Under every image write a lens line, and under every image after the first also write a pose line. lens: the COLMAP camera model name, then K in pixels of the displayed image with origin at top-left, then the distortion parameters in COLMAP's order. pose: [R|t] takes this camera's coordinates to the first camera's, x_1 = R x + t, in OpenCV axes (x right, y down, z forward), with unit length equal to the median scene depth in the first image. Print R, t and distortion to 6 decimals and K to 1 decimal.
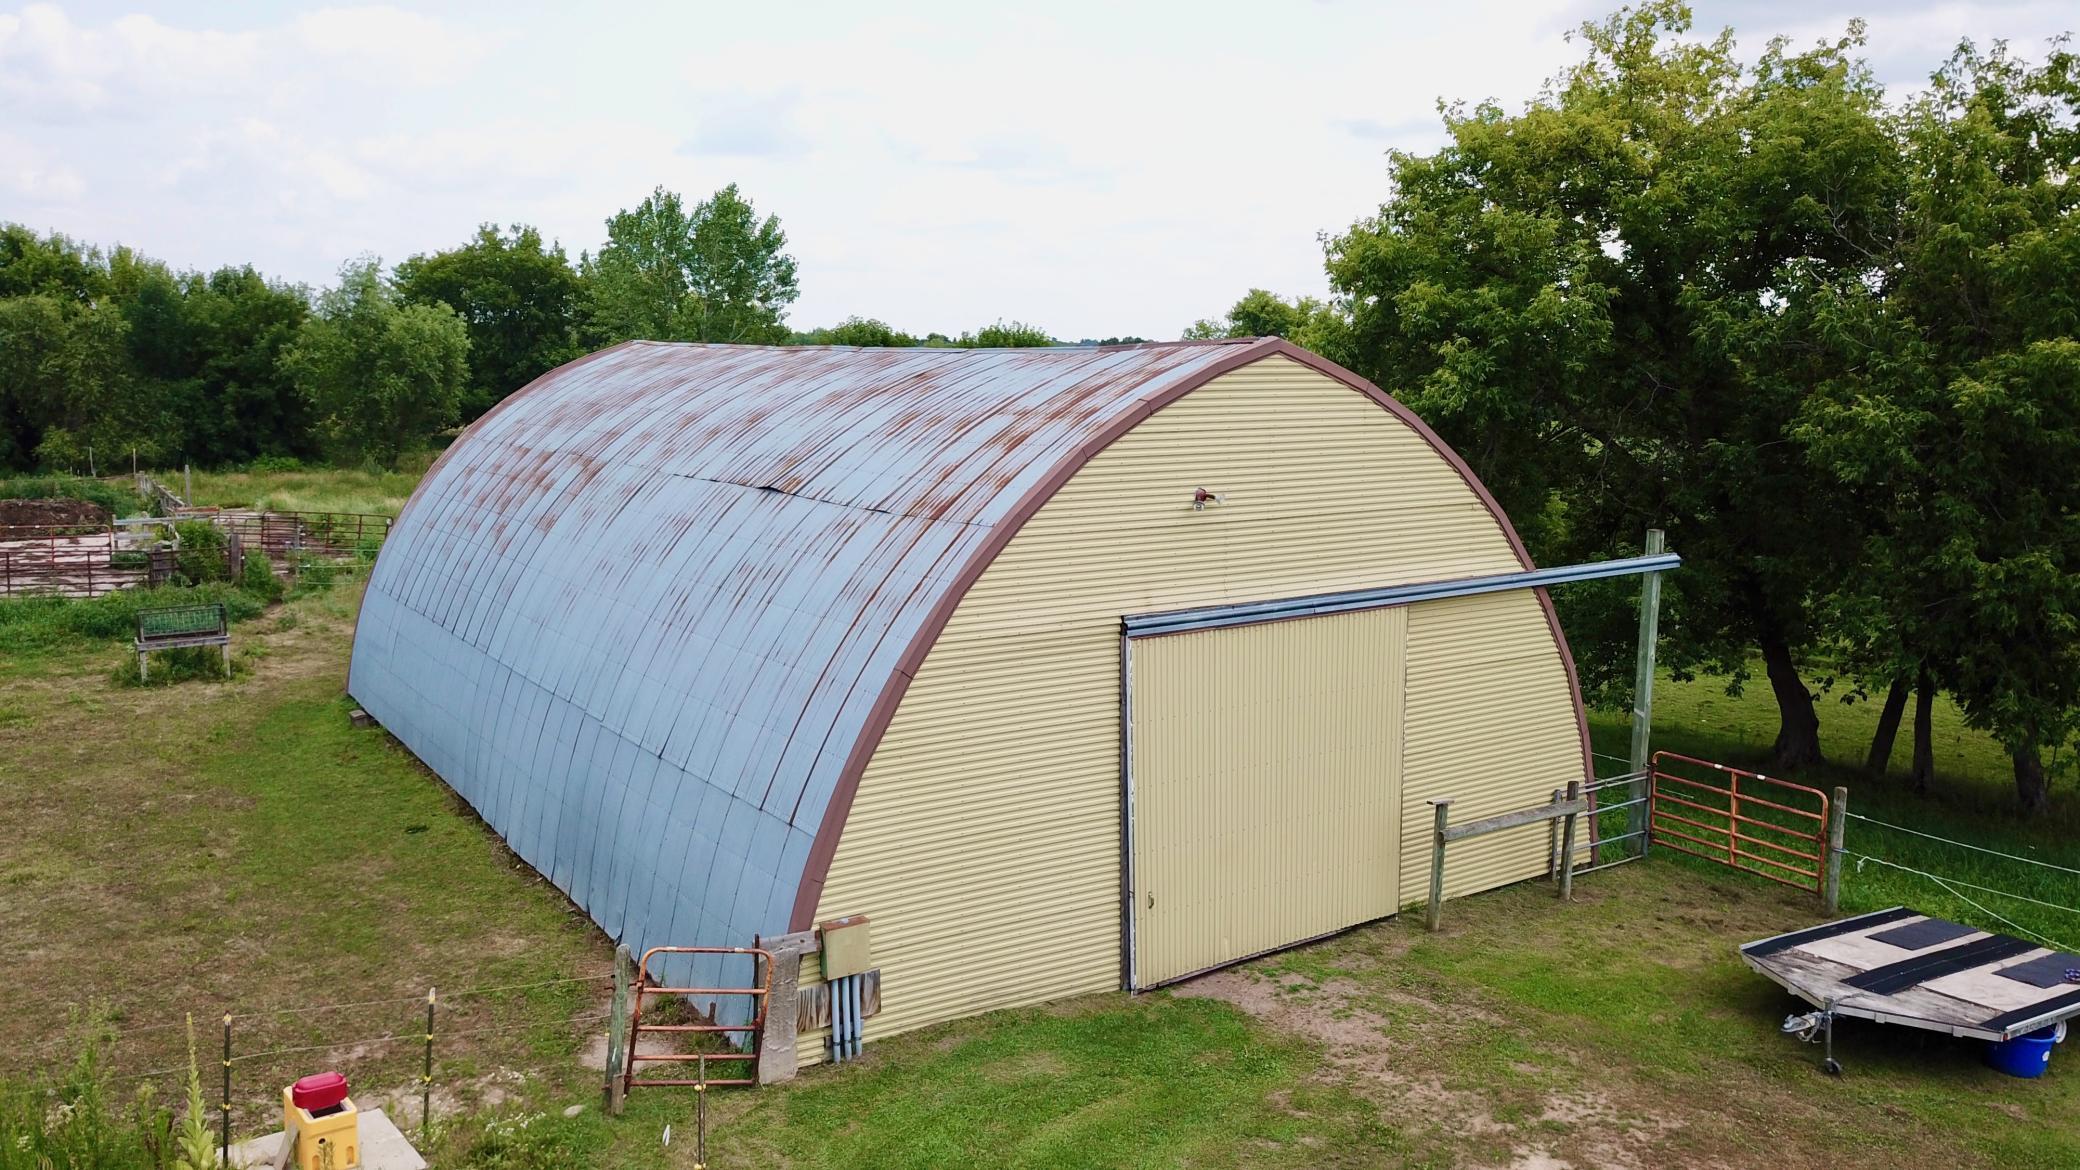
lens RADIAL K [[1579.4, 0, 1009.3], [0, 1579.4, 589.2], [0, 0, 1]] dist [0.000696, 0.008185]
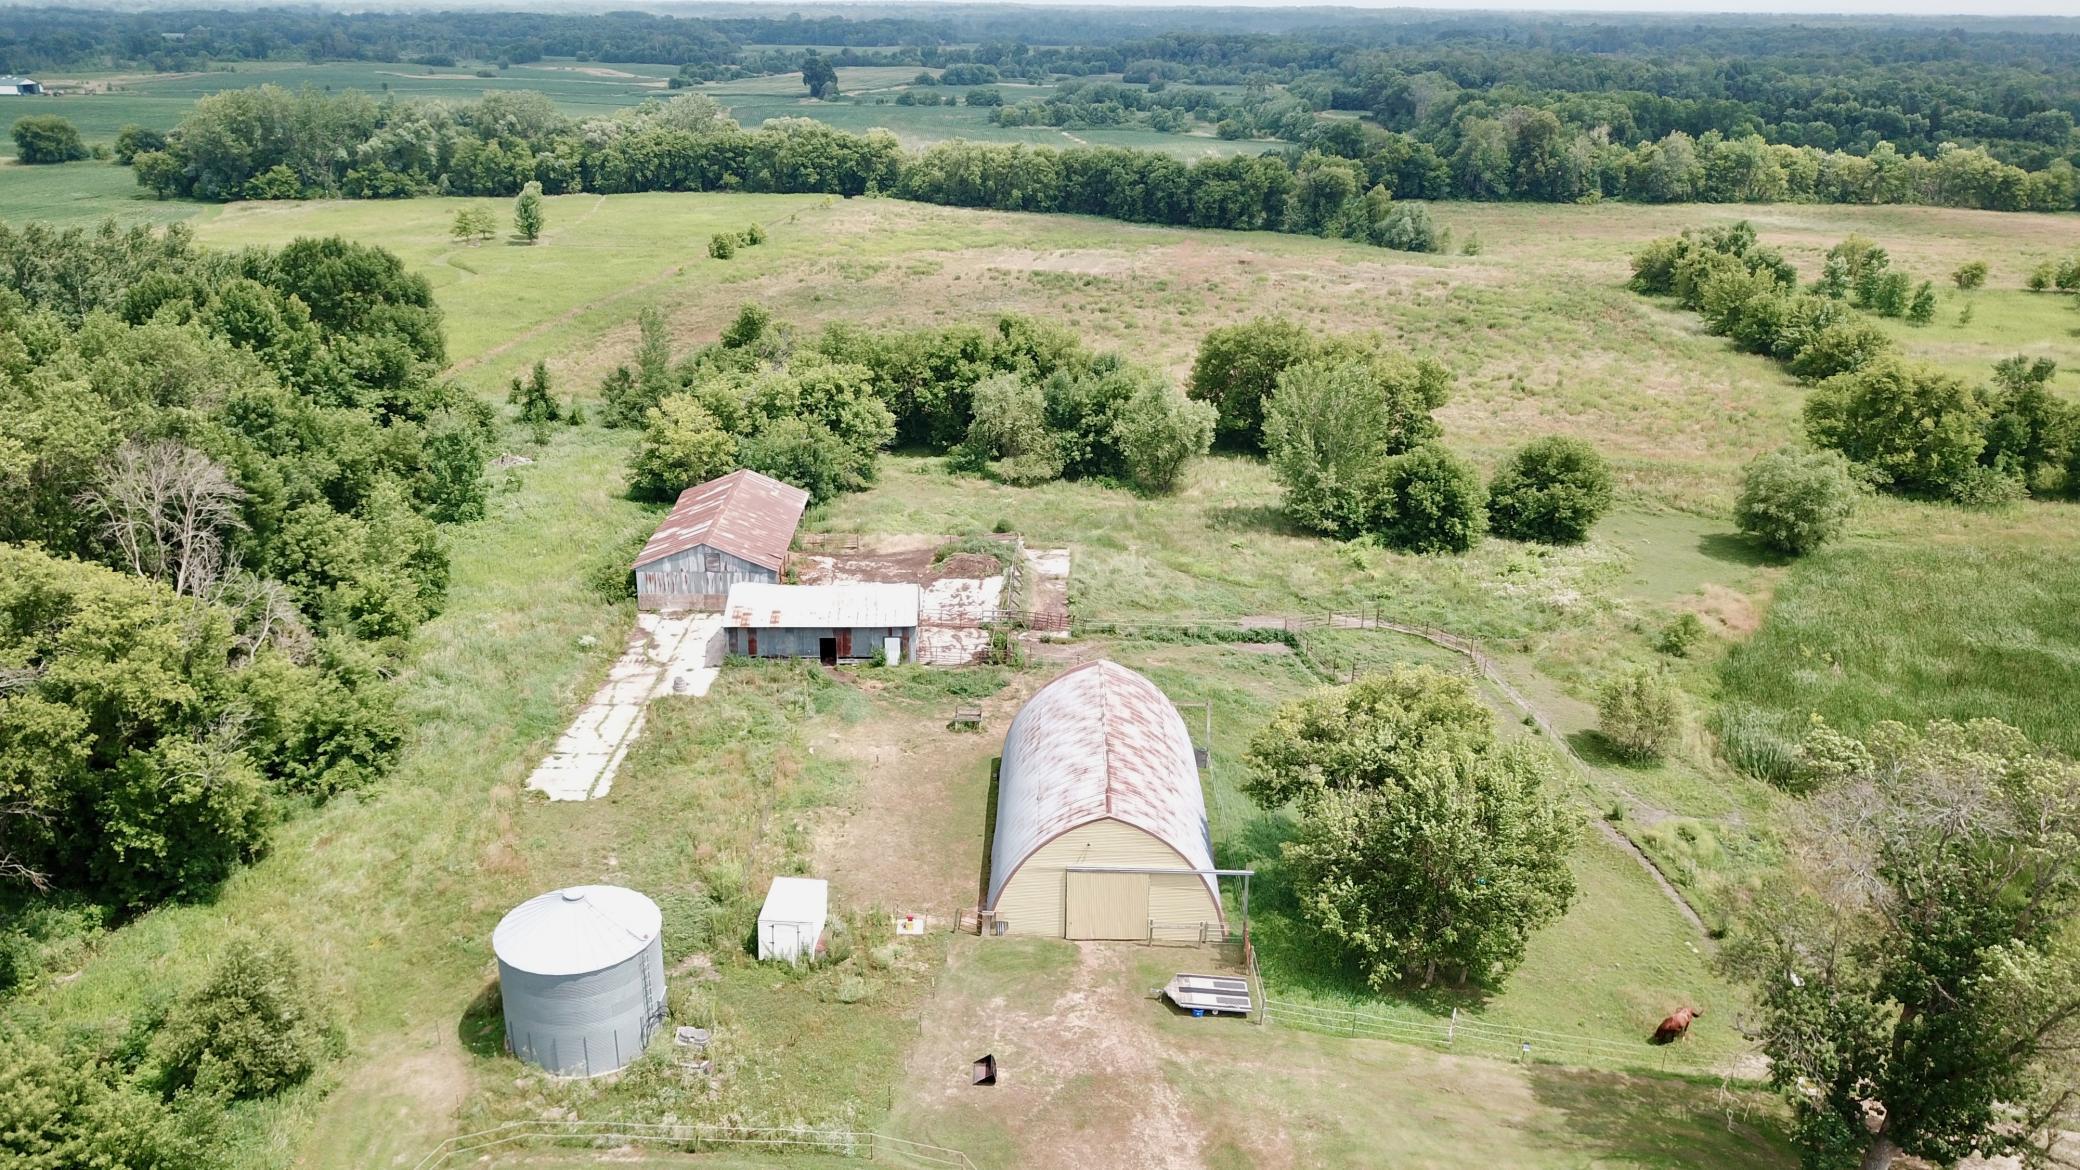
lens RADIAL K [[1579.4, 0, 1009.3], [0, 1579.4, 589.2], [0, 0, 1]] dist [0.000696, 0.008185]
pose [[0.814246, 0.199262, -0.545251, 2.273269], [-0.082539, 0.969441, 0.231024, -1.816744], [0.574623, -0.143105, 0.805810, -2.716159]]
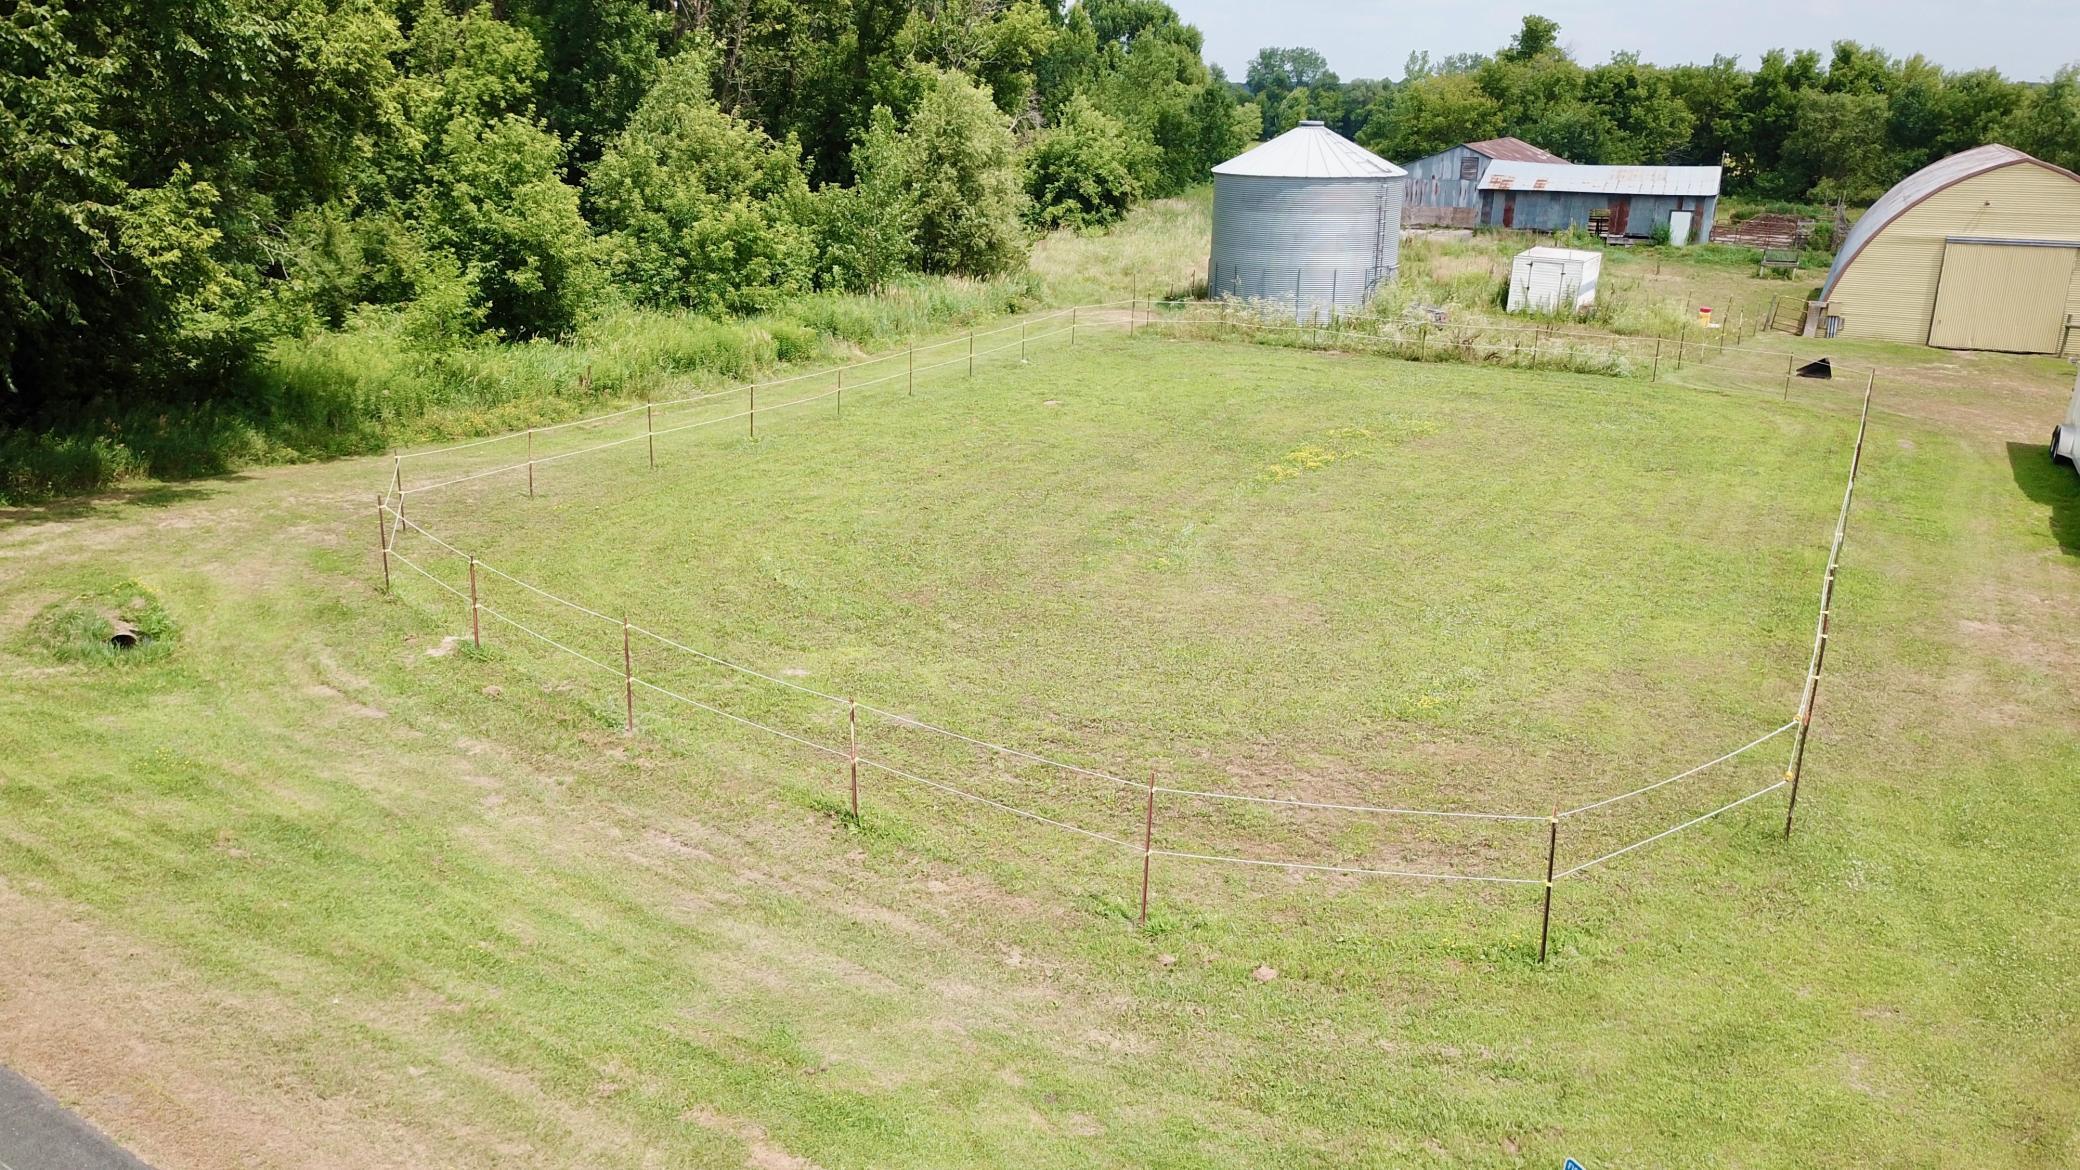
lens RADIAL K [[1568.8, 0, 1026.6], [0, 1568.8, 598.4], [0, 0, 1]] dist [0.021018, -0.016282]
pose [[0.487937, 0.269654, -0.830183, 2.132734], [-0.140110, 0.962949, 0.230429, 0.261432], [0.861561, 0.003882, 0.507640, -2.477081]]
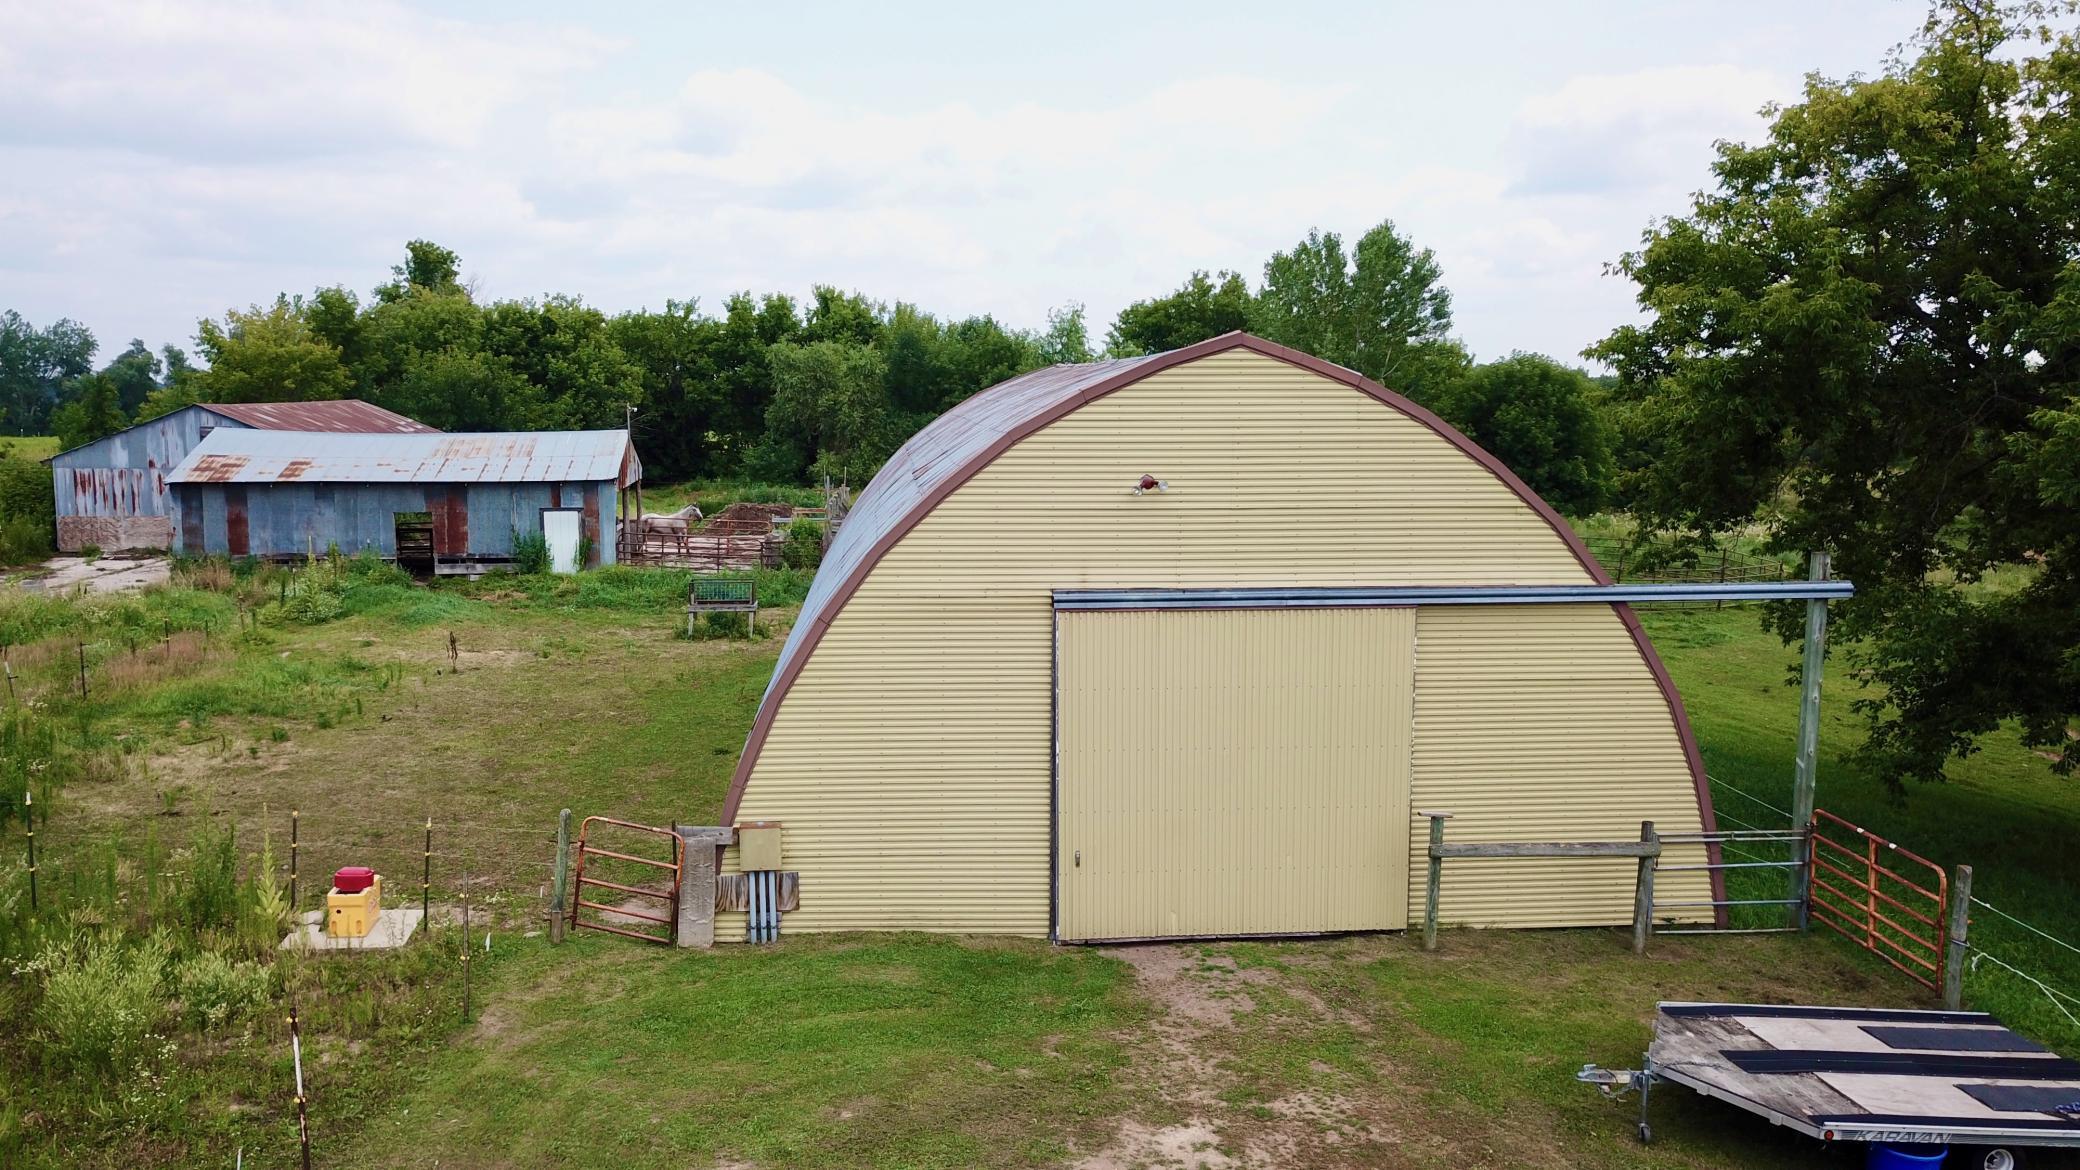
lens RADIAL K [[1568.8, 0, 1026.6], [0, 1568.8, 598.4], [0, 0, 1]] dist [0.021018, -0.016282]
pose [[0.877859, 0.060613, -0.475068, 0.540481], [-0.071158, 0.997456, -0.004225, 0.027689], [0.473603, 0.037514, 0.879939, 0.043877]]
